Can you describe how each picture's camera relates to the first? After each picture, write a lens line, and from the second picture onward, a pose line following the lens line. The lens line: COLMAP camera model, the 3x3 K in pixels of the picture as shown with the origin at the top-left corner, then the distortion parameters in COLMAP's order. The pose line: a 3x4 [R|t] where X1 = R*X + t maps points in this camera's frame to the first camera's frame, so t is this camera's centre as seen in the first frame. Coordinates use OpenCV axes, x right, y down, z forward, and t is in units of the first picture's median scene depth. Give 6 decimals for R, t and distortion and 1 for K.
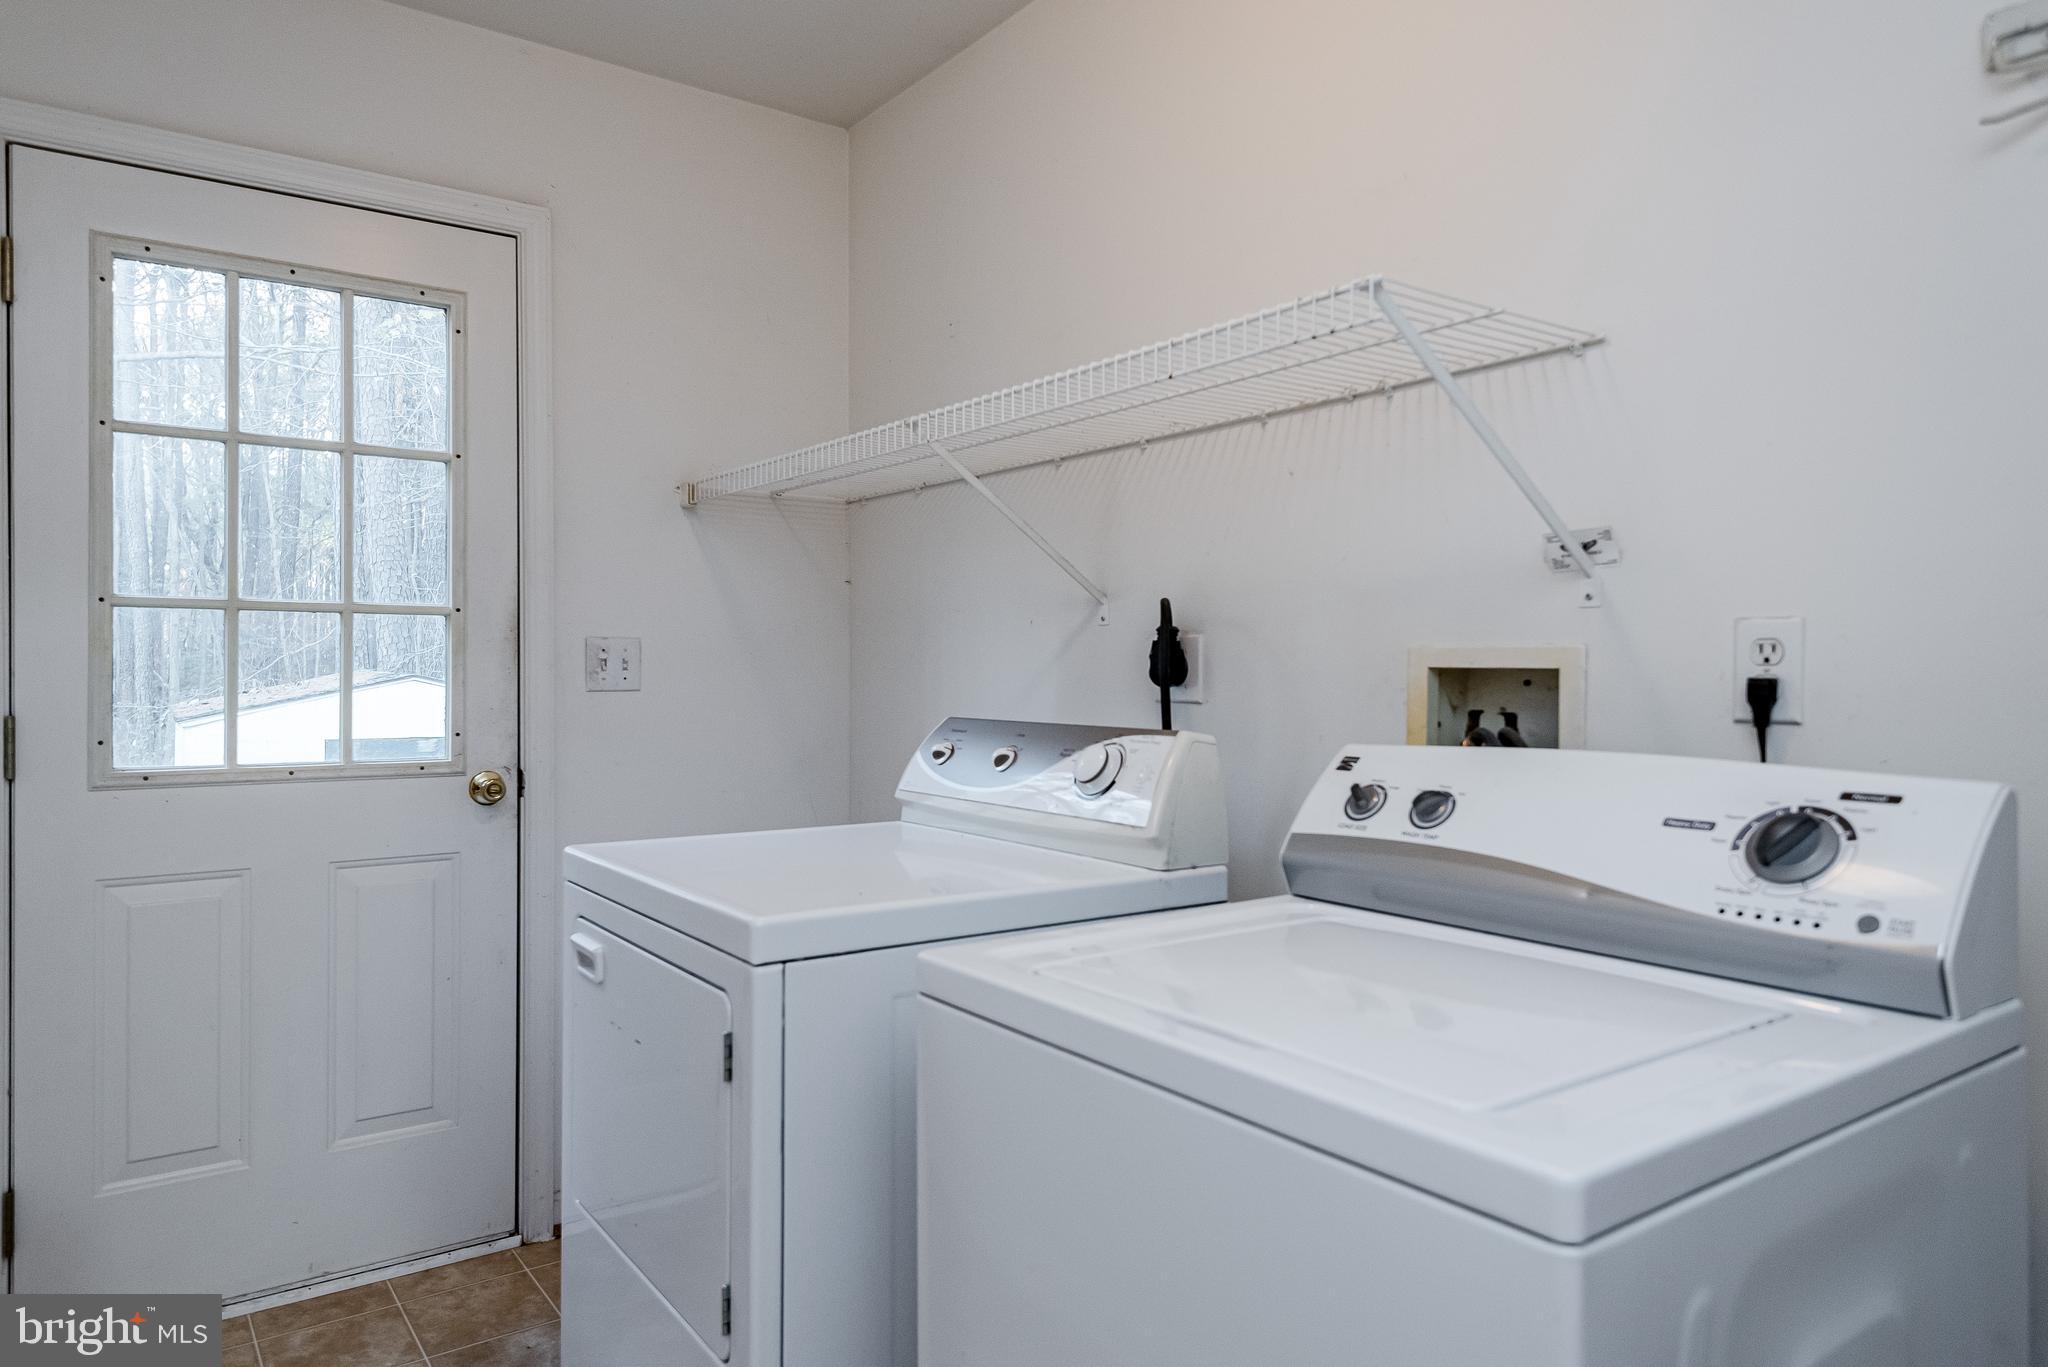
lens RADIAL K [[1300.0, 0, 1027.1], [0, 1300.0, 689.1], [0, 0, 1]] dist [0.033243, 0.004826]
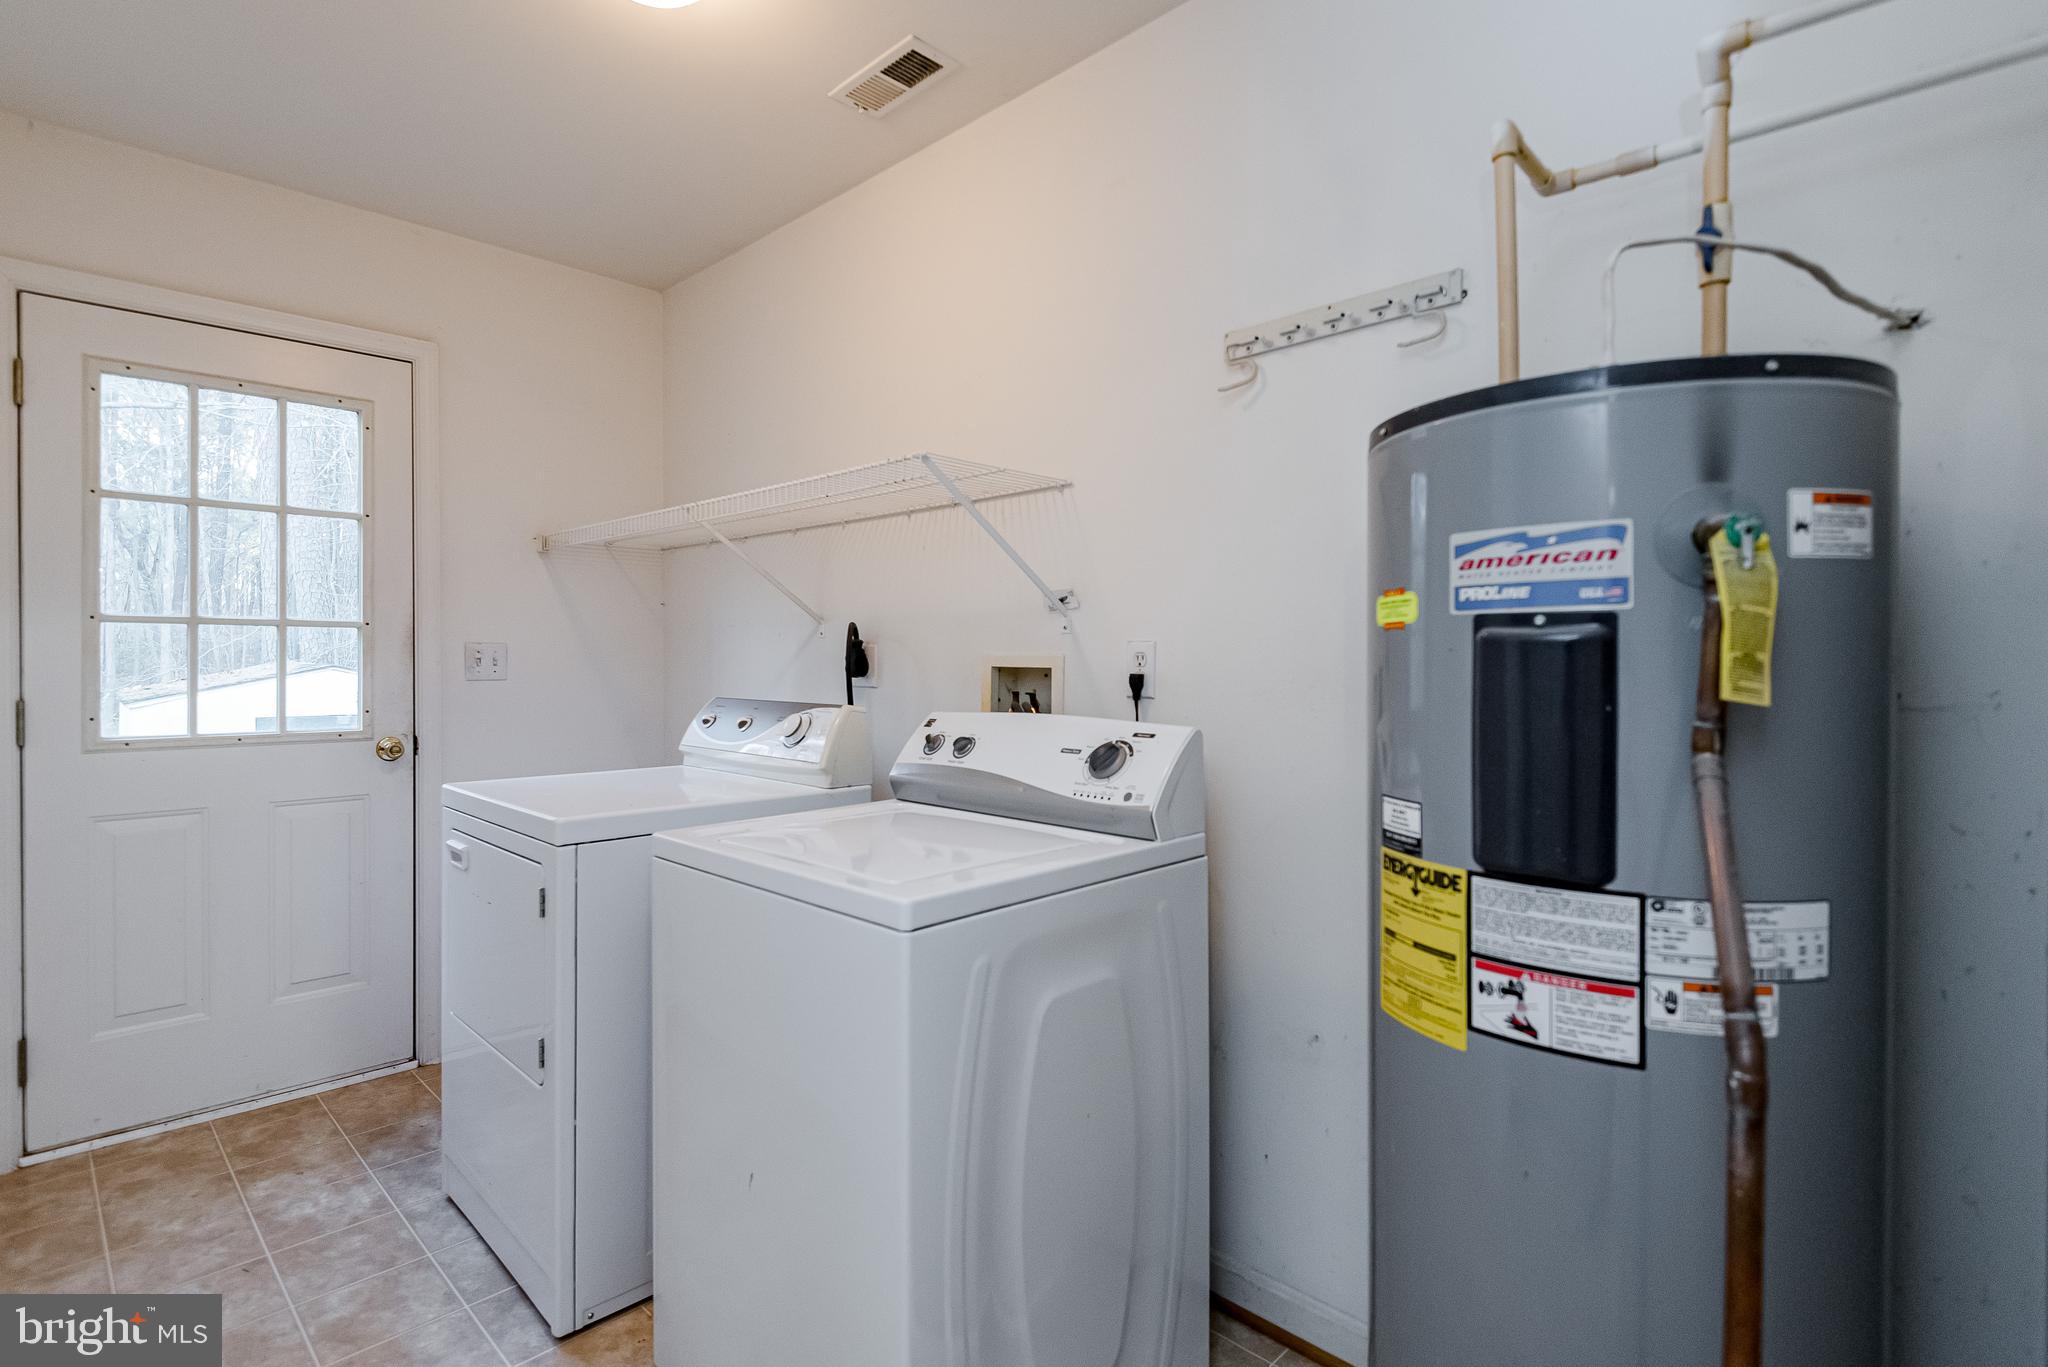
lens RADIAL K [[1000.1, 0, 1028.1], [0, 1000.1, 671.6], [0, 0, 1]] dist [0.016759, -0.005304]
pose [[0.986102, -0.002679, 0.166119, 0.103357], [0.002891, 0.999995, -0.001033, -0.006248], [-0.166116, 0.001499, 0.986105, -0.223920]]
